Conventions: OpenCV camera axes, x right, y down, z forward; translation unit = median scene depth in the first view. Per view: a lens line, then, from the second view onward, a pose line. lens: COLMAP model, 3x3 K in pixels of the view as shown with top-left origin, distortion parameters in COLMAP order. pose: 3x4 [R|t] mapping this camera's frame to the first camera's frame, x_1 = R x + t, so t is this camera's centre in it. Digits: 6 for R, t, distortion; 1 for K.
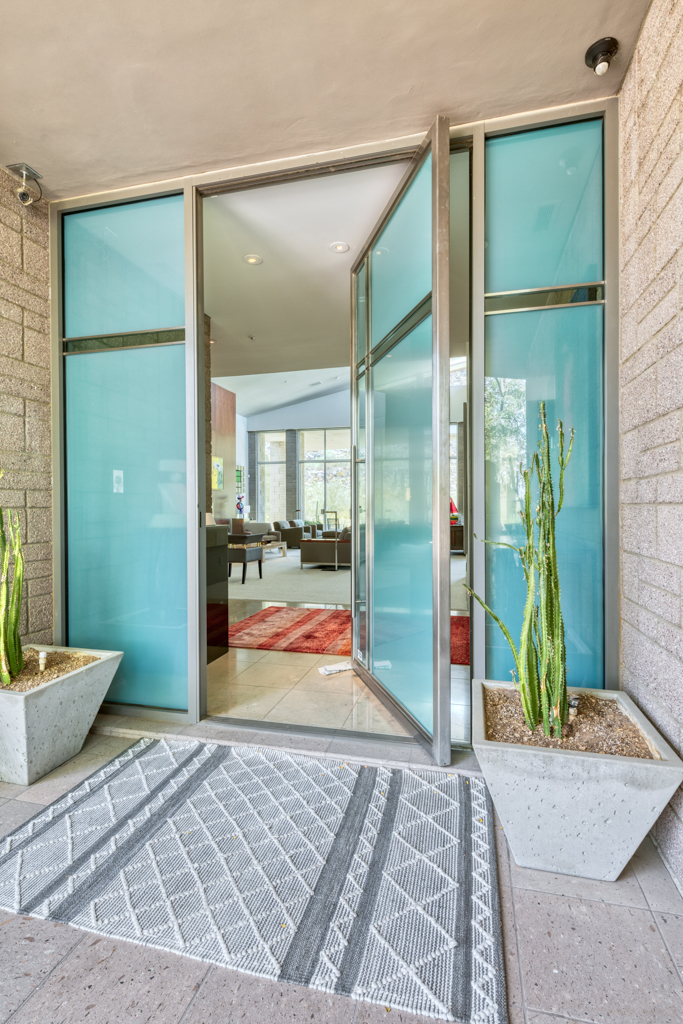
lens RADIAL K [[499.2, 0, 342.4], [0, 499.2, 510.6], [0, 0, 1]] dist [-0.000227, -0.002068]
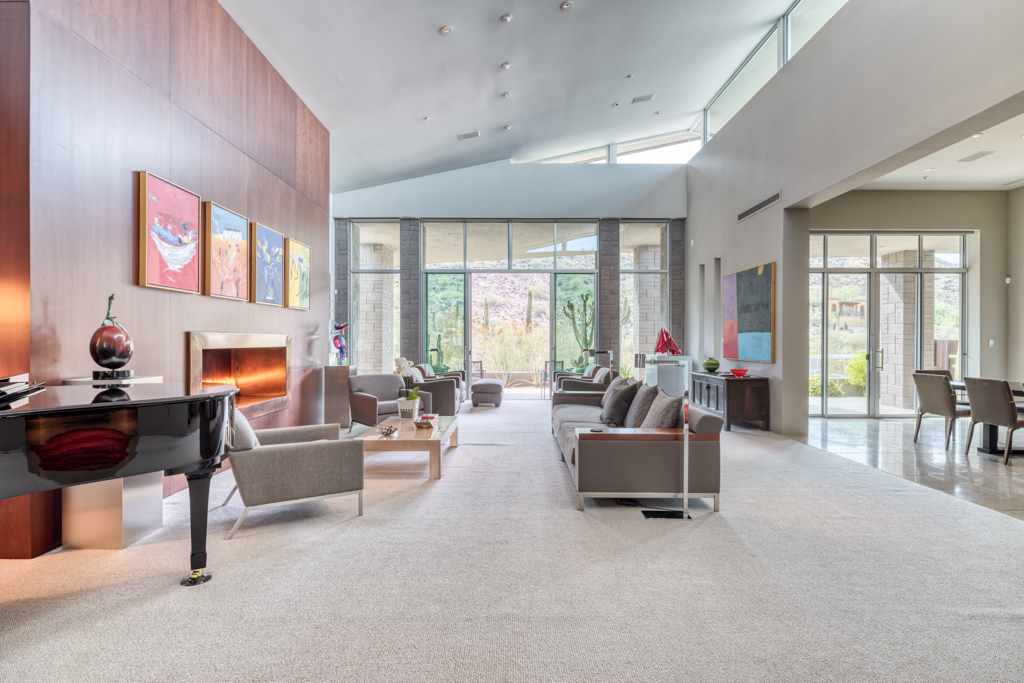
lens RADIAL K [[499.2, 0, 525.4], [0, 499.2, 343.2], [0, 0, 1]] dist [-0.000227, -0.002068]
pose [[0.962555, 0.000962, 0.271086, -0.140873], [-0.000199, 0.999996, -0.002843, -0.005893], [-0.271087, 0.002683, 0.962551, 0.390180]]
